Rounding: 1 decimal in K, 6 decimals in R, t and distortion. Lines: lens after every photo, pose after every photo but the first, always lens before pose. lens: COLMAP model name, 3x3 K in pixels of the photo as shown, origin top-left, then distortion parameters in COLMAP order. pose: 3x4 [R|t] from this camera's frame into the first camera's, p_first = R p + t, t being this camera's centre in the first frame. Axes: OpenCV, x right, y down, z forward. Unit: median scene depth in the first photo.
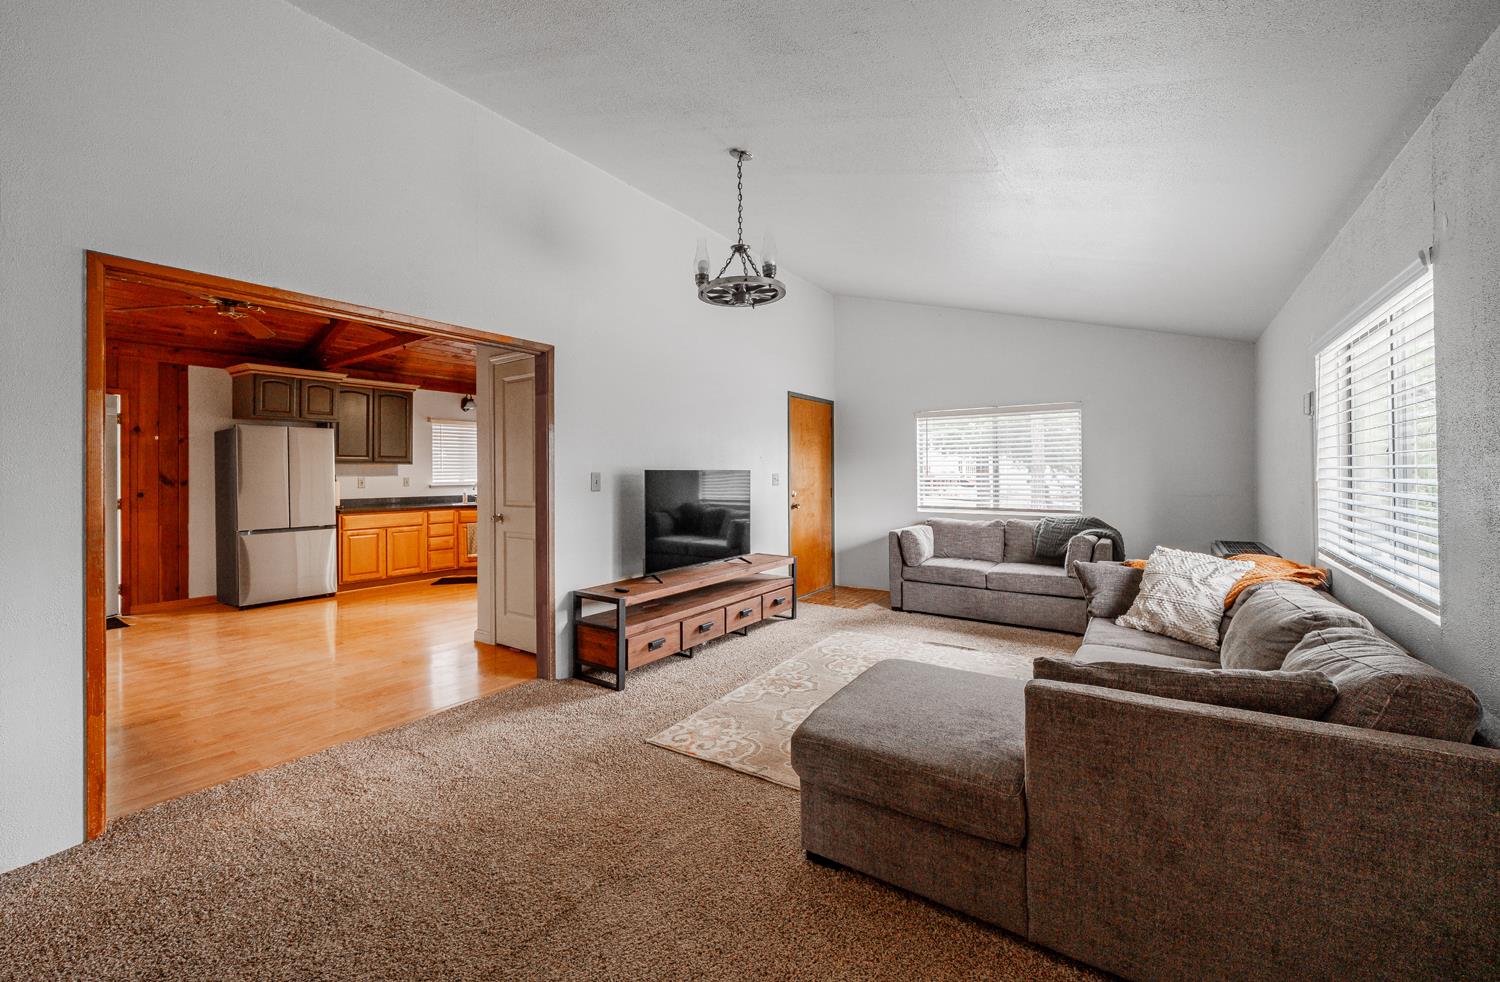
lens RADIAL K [[600.5, 0, 720.3], [0, 600.5, 457.7], [0, 0, 1]] dist [-0.001500, -0.000069]
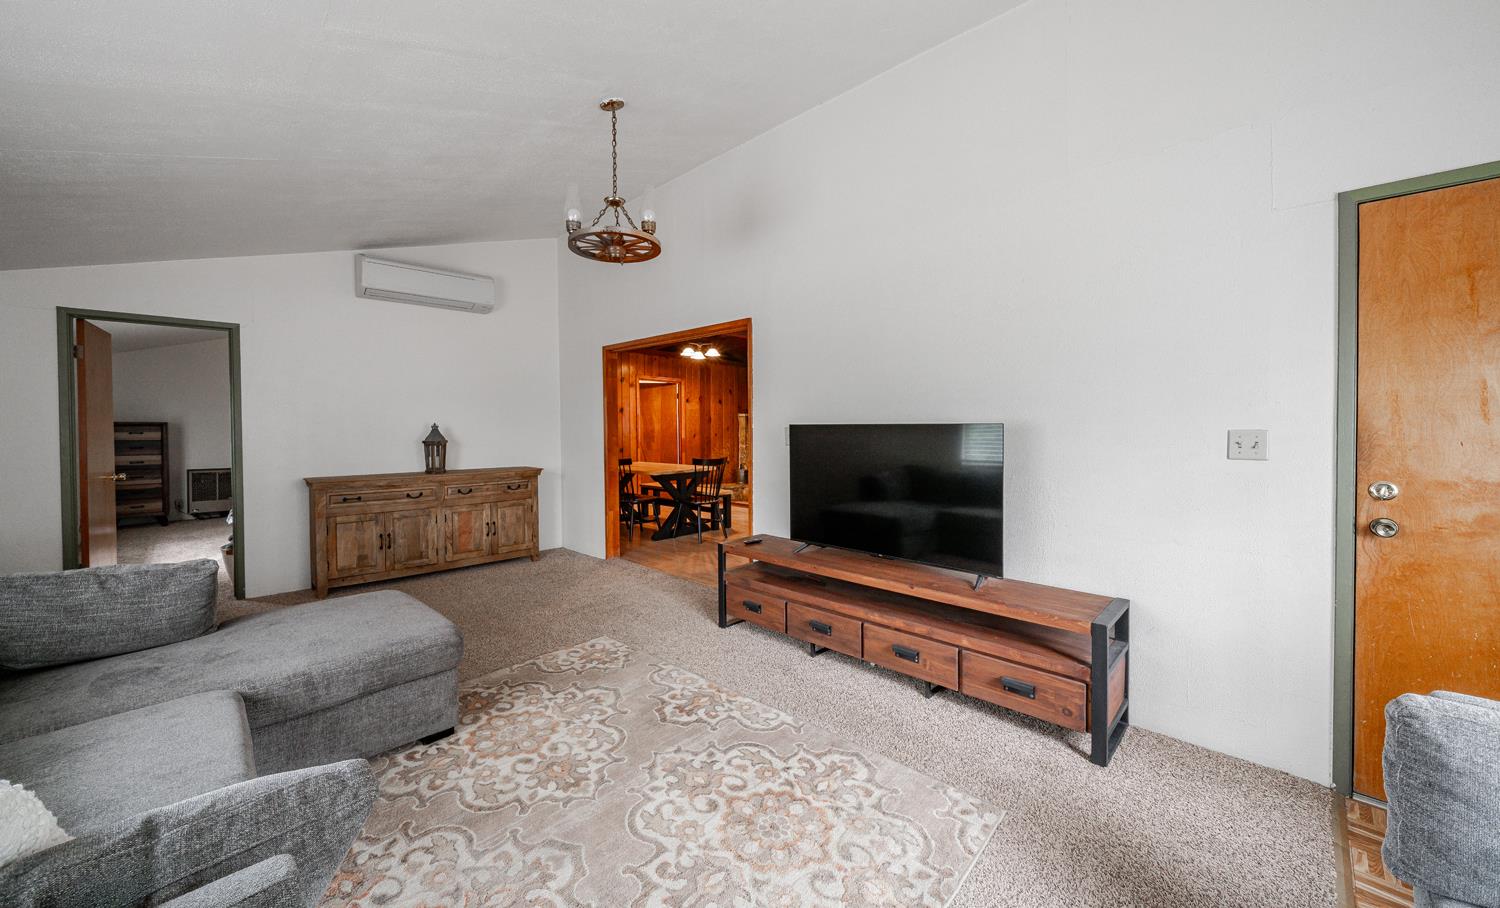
lens RADIAL K [[544.6, 0, 750.8], [0, 544.6, 431.7], [0, 0, 1]] dist [-0.001463, -0.000091]
pose [[-0.131489, 0.013297, -0.991229, 0.437450], [0.025498, 0.999625, 0.010028, 0.014597], [0.990990, -0.023955, -0.131778, 0.654877]]
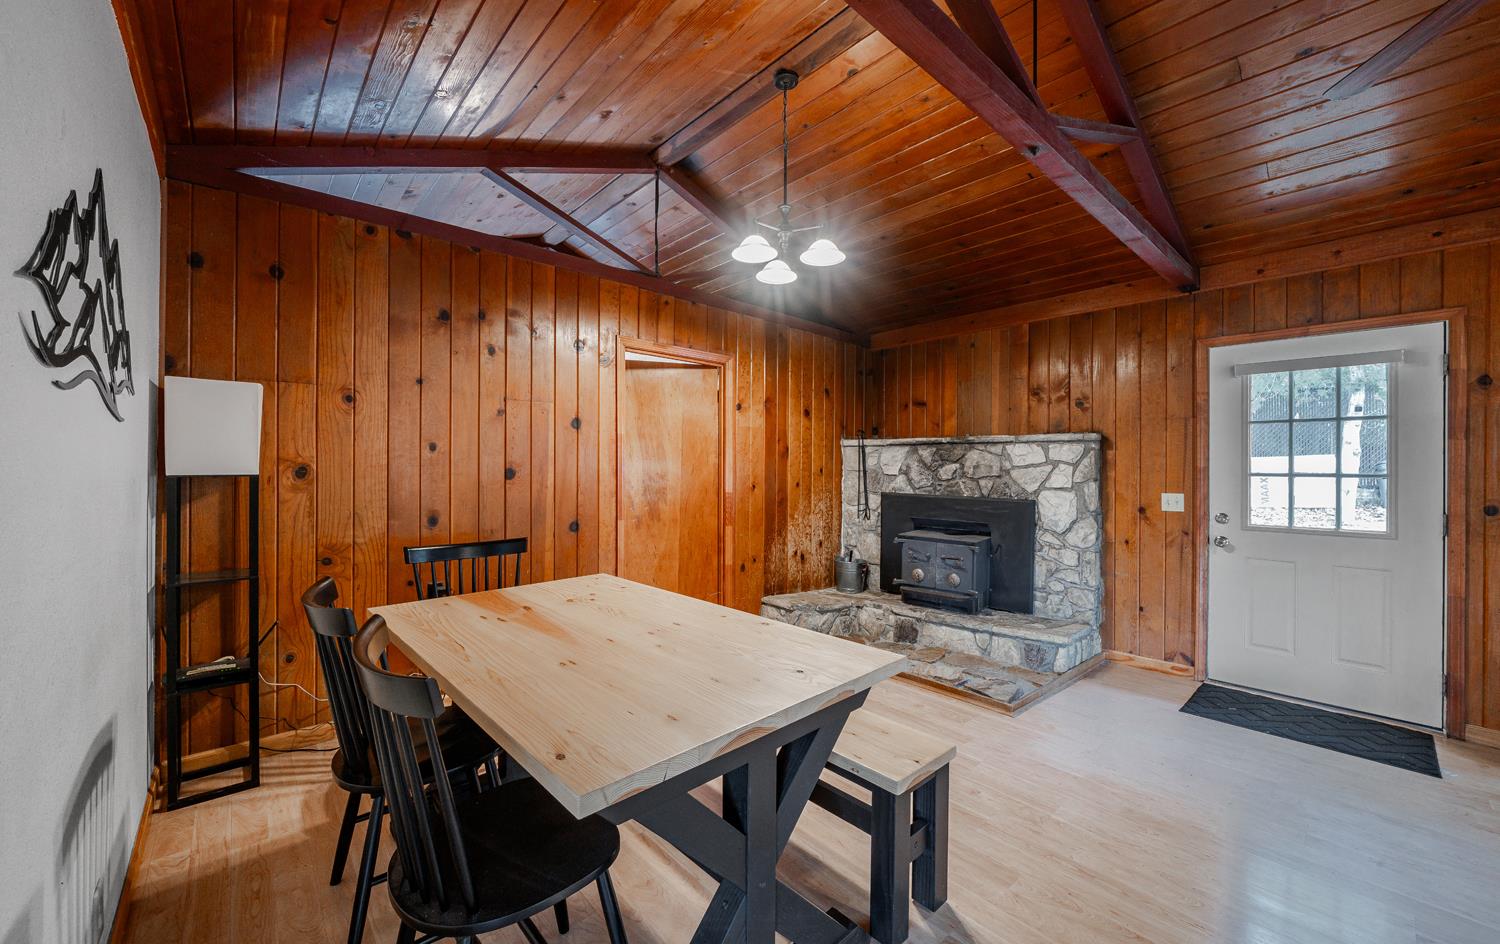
lens RADIAL K [[583.4, 0, 735.5], [0, 583.4, 474.4], [0, 0, 1]] dist [-0.007718, 0.000275]
pose [[-0.209409, 0.014216, -0.977725, -0.325918], [0.018517, 0.999773, 0.010570, 0.013255], [0.977653, -0.015891, -0.209624, 0.432925]]
